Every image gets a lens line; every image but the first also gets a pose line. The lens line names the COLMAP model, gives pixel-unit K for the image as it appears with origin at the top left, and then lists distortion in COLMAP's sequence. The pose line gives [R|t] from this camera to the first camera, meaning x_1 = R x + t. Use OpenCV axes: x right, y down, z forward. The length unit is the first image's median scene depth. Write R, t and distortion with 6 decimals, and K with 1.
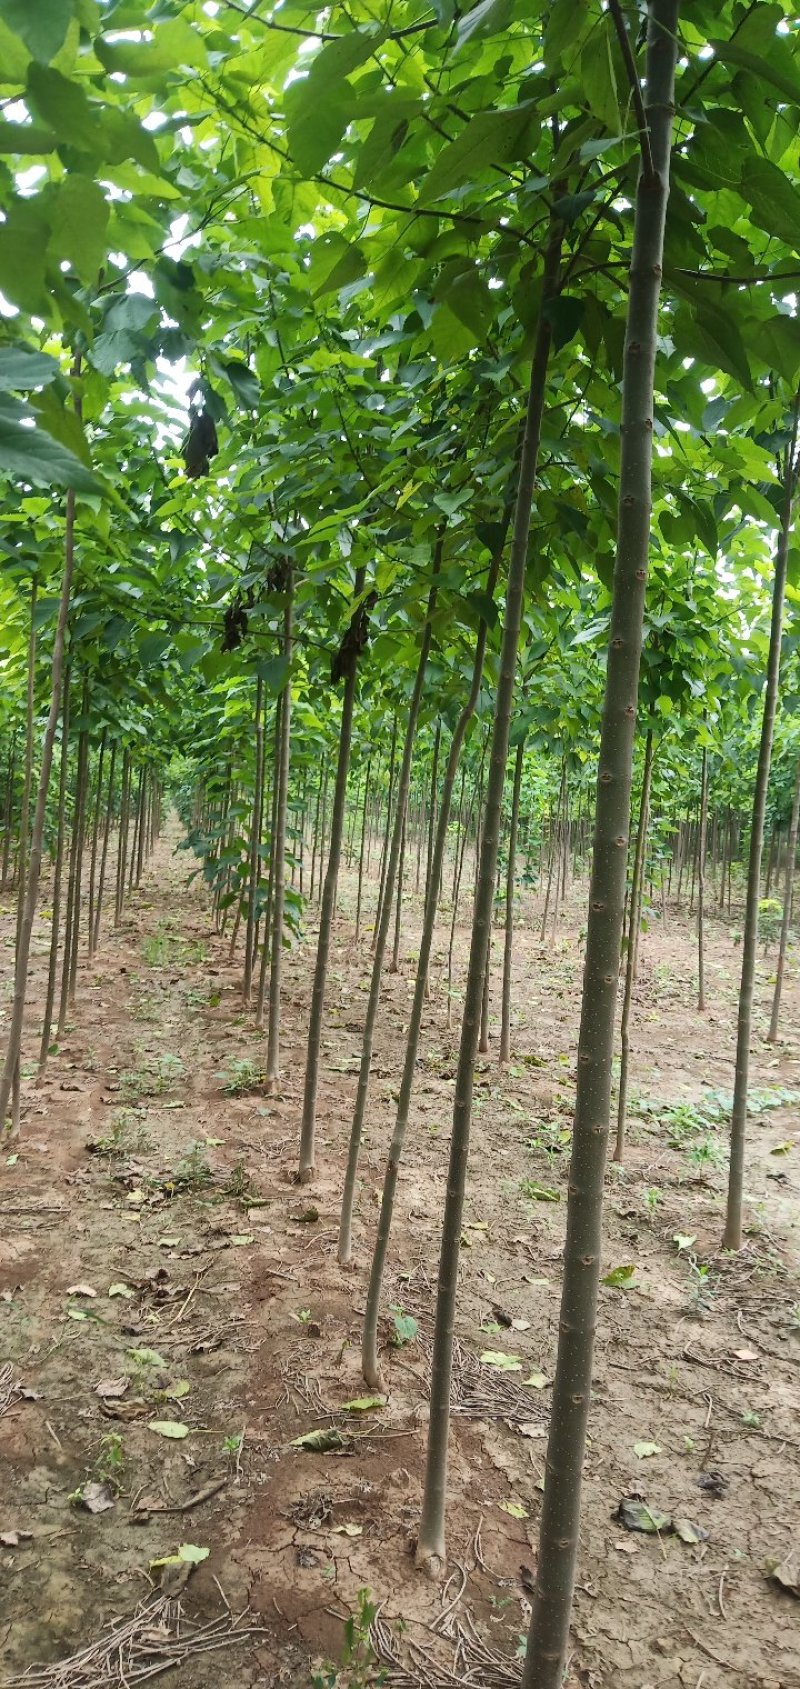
lens RADIAL K [[1437.5, 0, 400.0], [0, 1437.5, 844.5], [0, 0, 1]] dist [-0.000520, -0.010434]
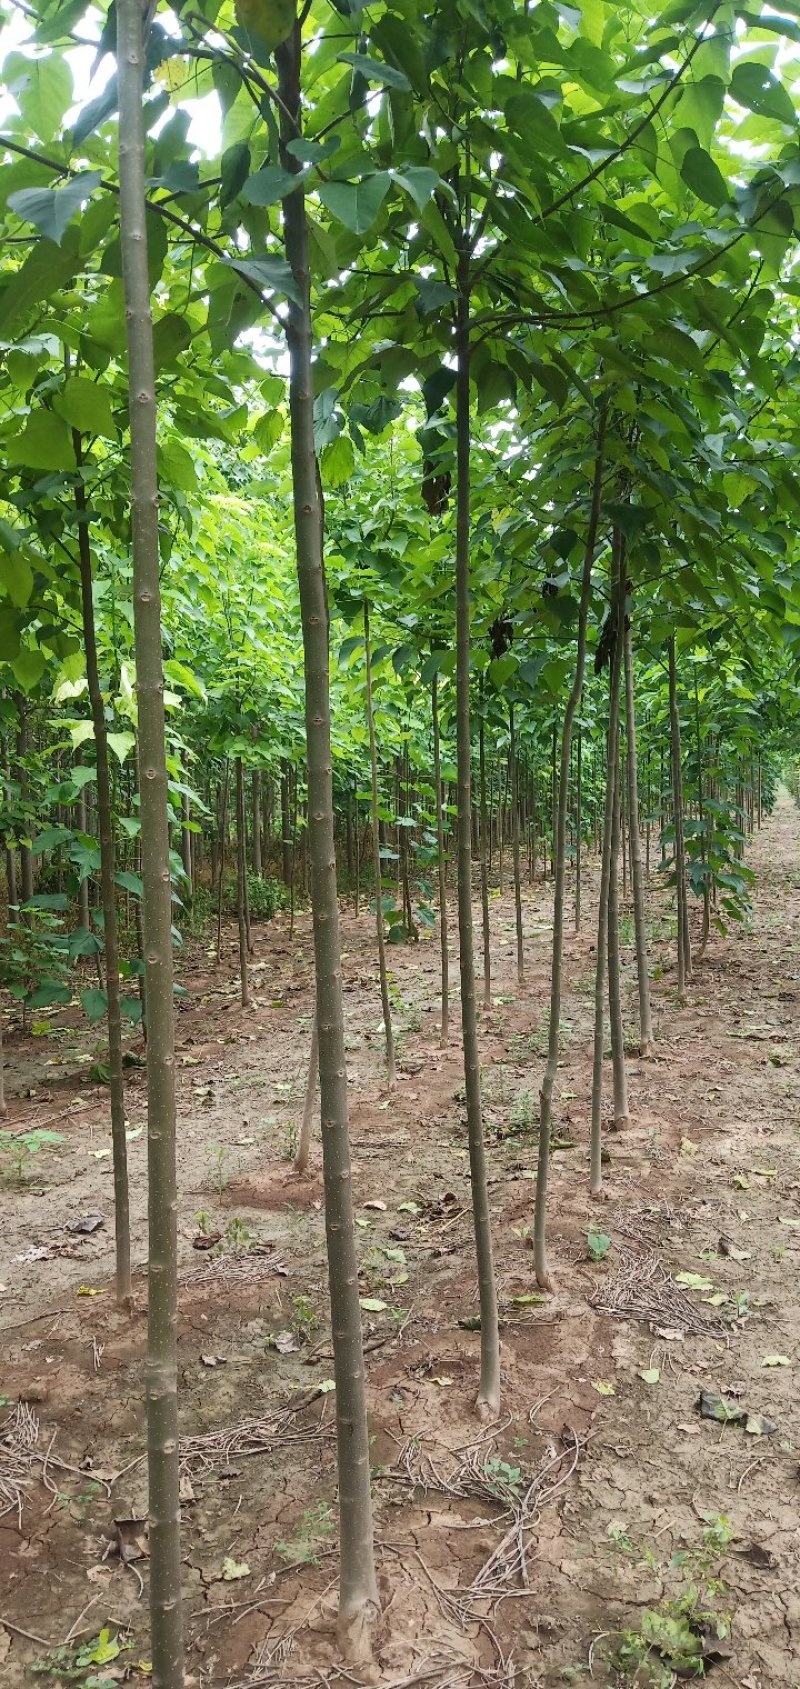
lens RADIAL K [[1437.5, 0, 400.0], [0, 1437.5, 844.5], [0, 0, 1]] dist [-0.000520, -0.010434]
pose [[0.887765, -0.070197, -0.454913, 0.398572], [0.075149, 0.997146, -0.007215, 0.009541], [0.454121, -0.027781, 0.890507, -0.095089]]
